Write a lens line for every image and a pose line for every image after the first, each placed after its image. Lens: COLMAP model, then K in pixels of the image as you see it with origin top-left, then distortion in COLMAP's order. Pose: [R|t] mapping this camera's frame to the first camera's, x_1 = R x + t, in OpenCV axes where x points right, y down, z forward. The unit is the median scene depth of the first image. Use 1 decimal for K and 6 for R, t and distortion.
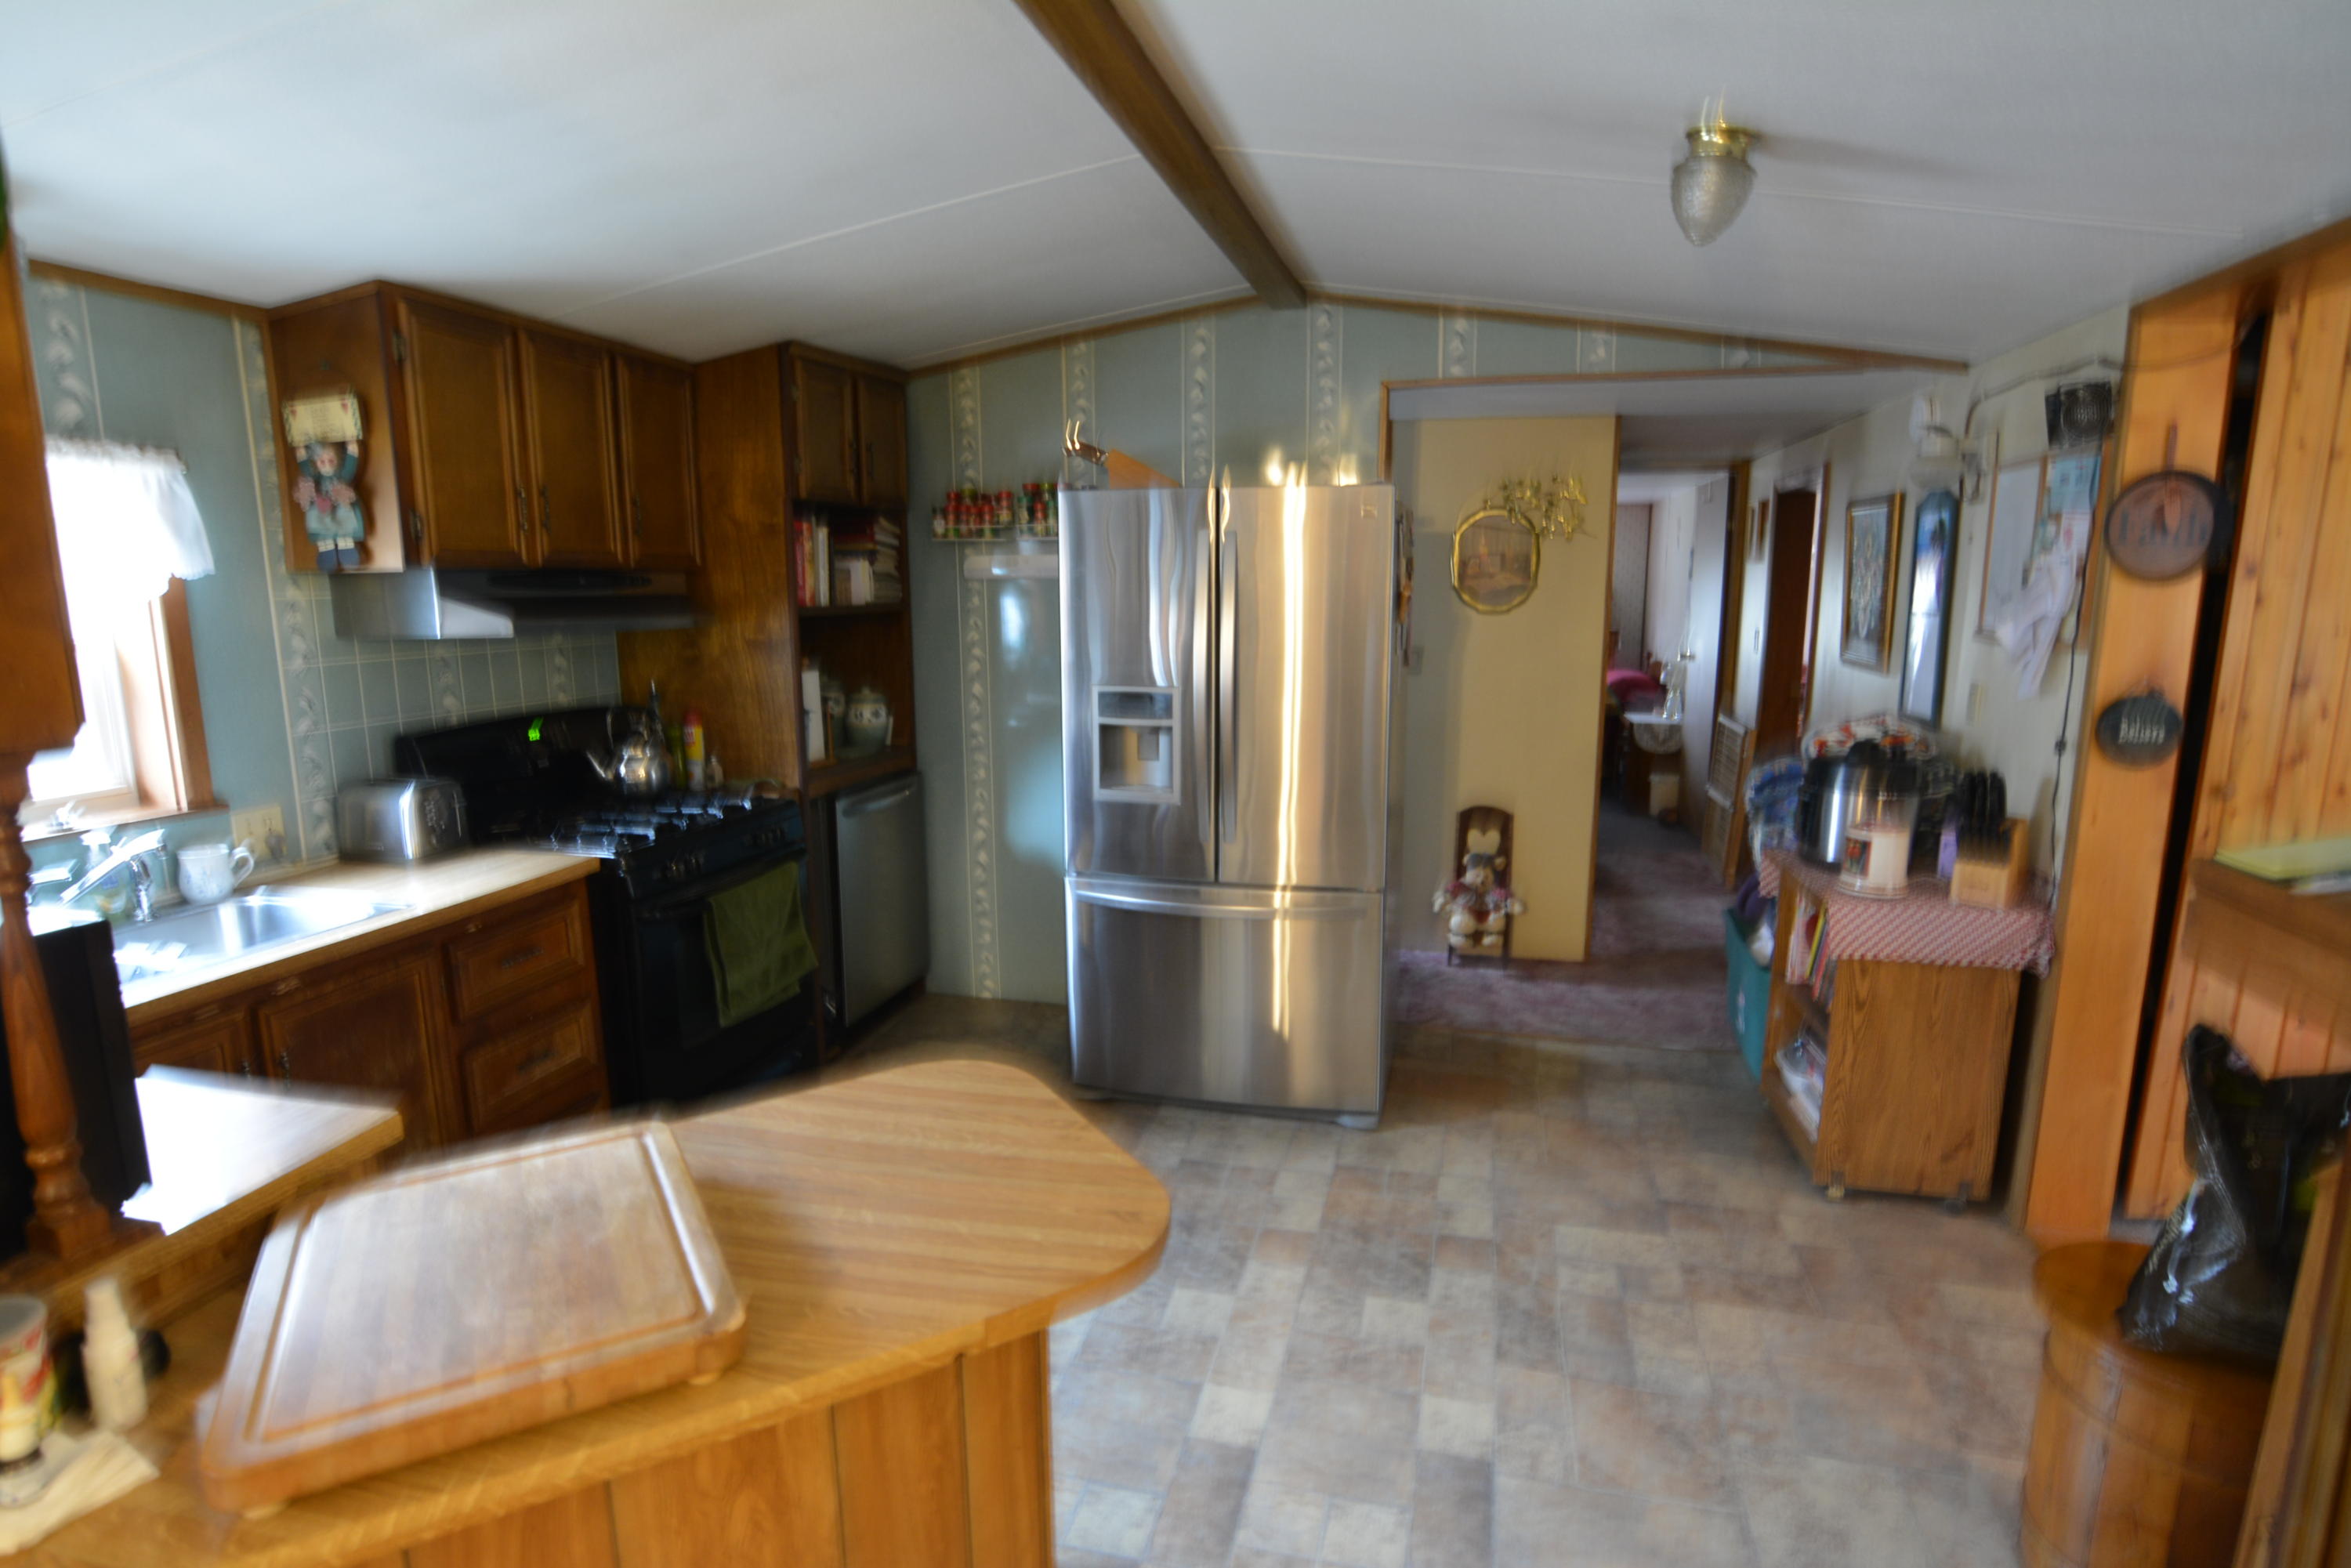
lens RADIAL K [[1223.1, 0, 1175.5], [0, 1223.1, 784.0], [0, 0, 1]] dist [-0.003339, -0.000321]
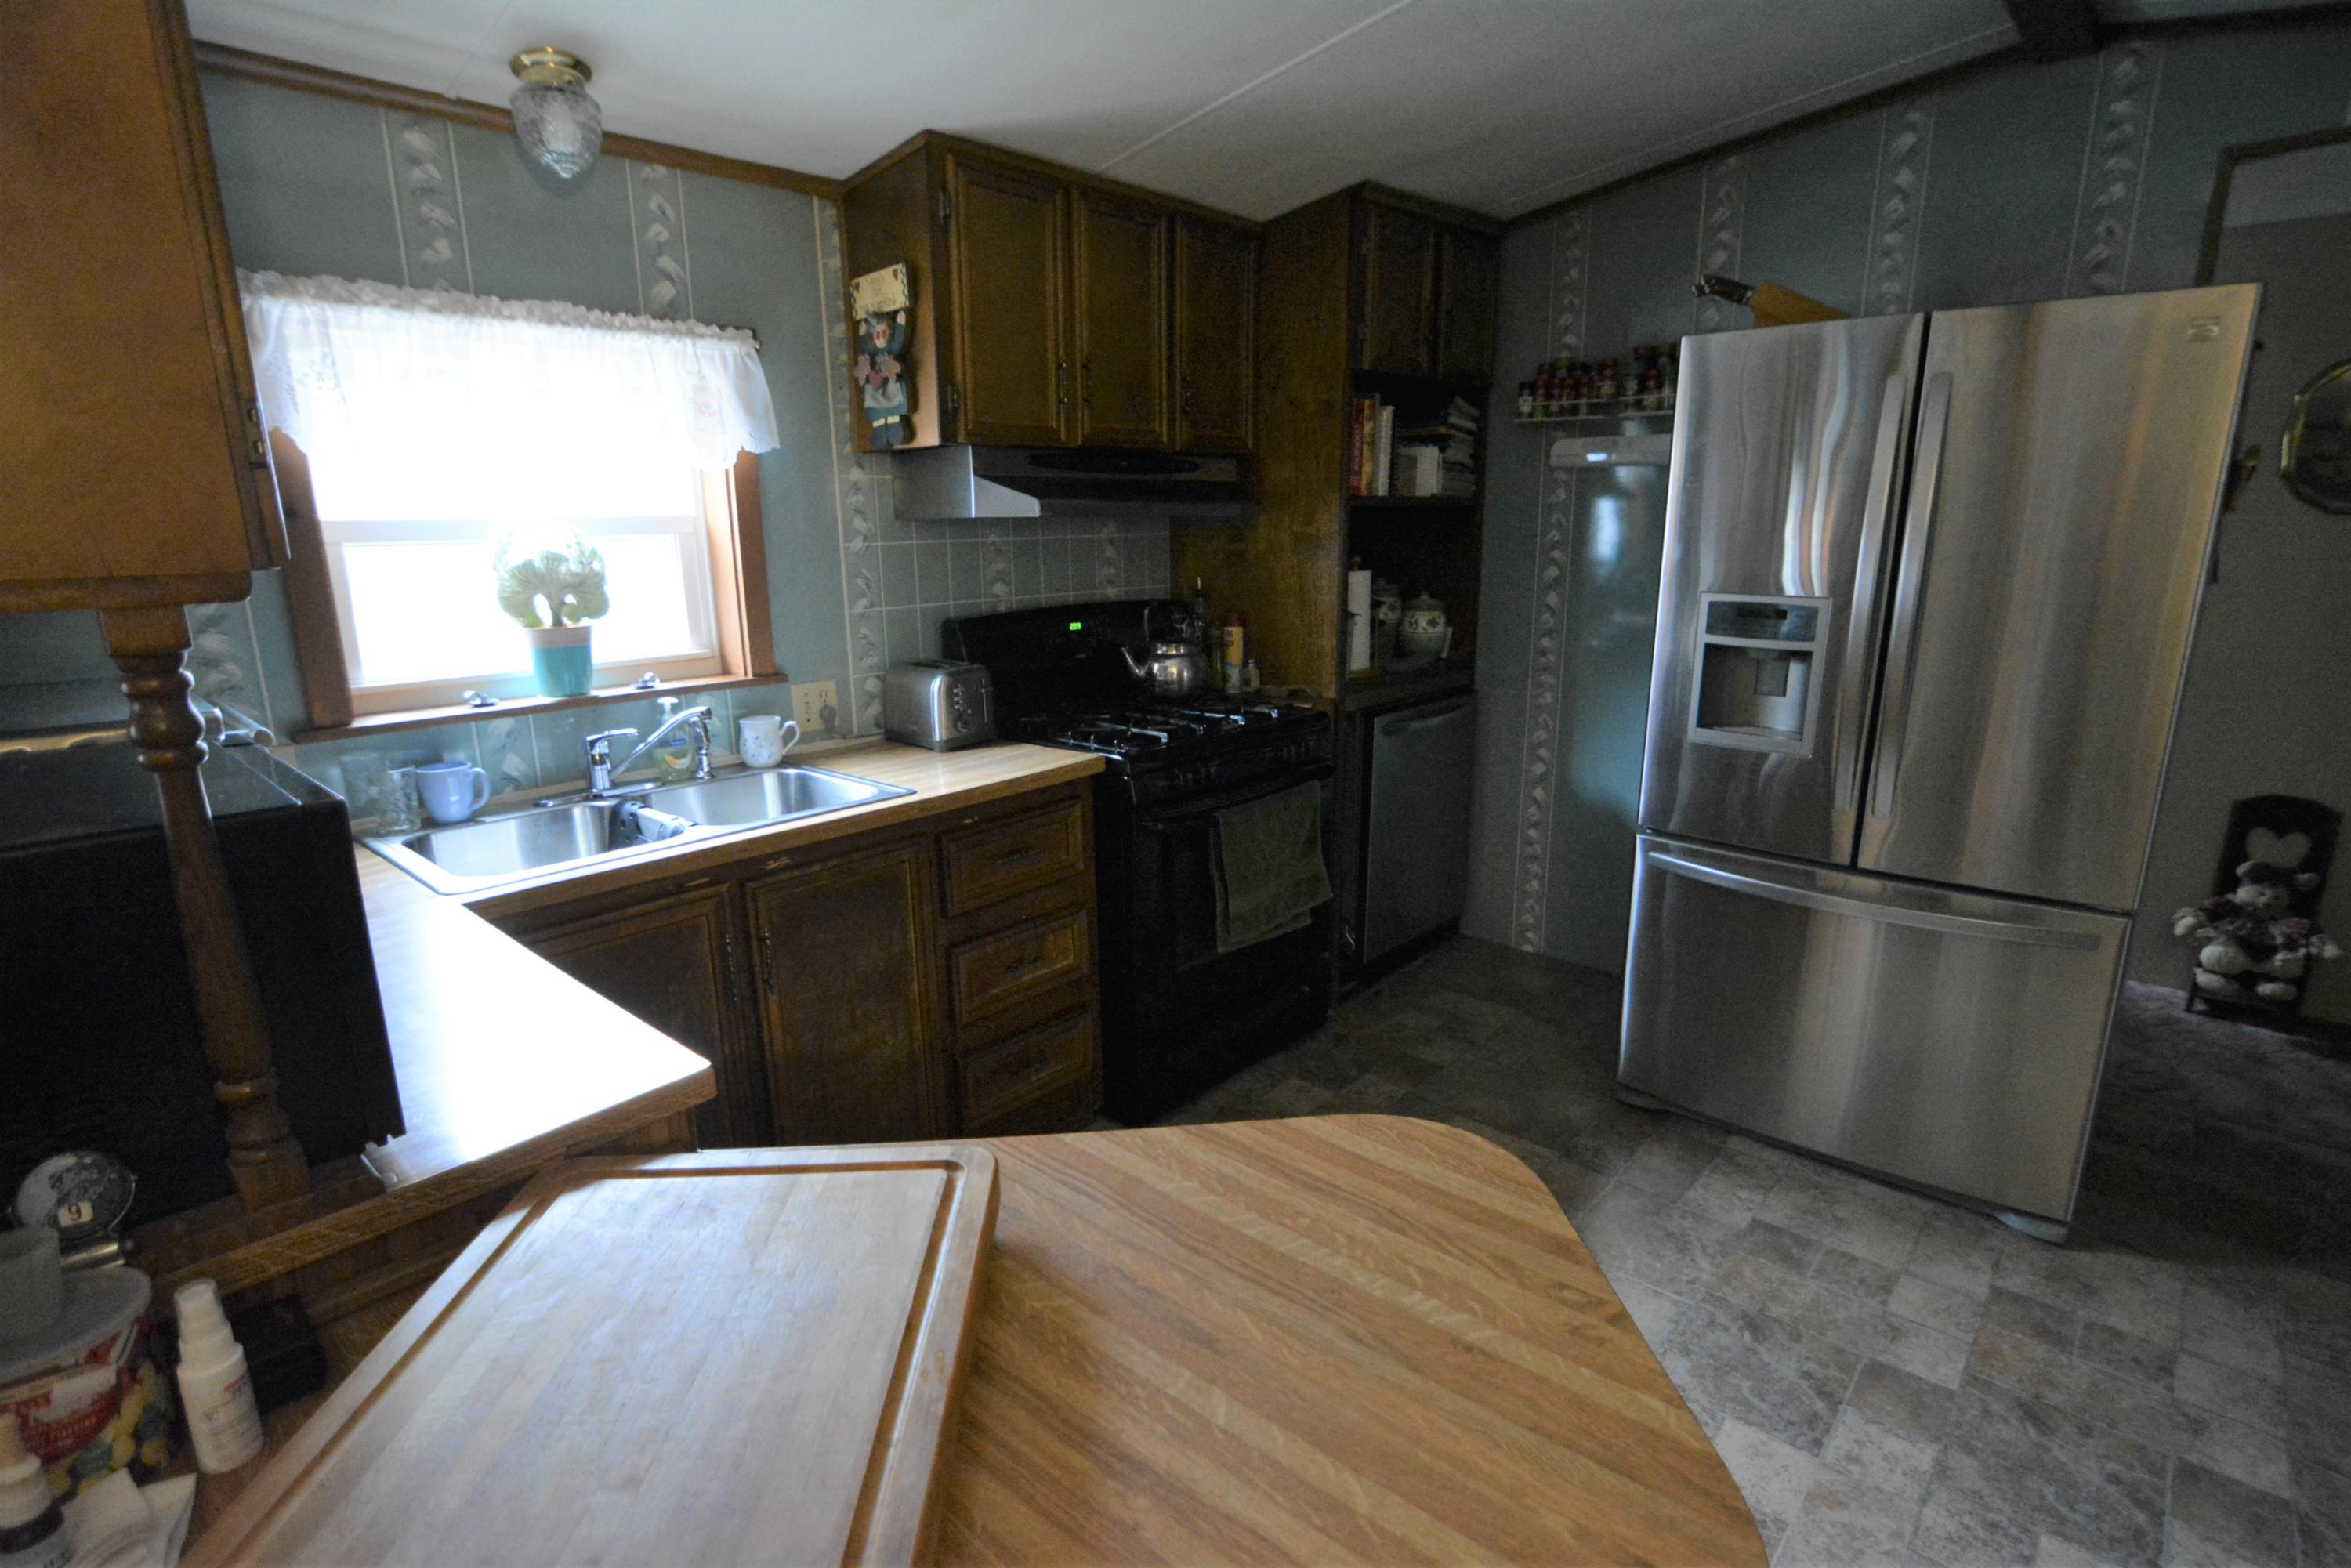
lens RADIAL K [[1133.5, 0, 1169.4], [0, 1133.5, 803.2], [0, 0, 1]] dist [-0.021022, 0.000691]
pose [[0.879301, 0.111847, -0.462948, -0.019503], [-0.069749, 0.991795, 0.107136, -0.002128], [0.471132, -0.061915, 0.879887, 0.215630]]
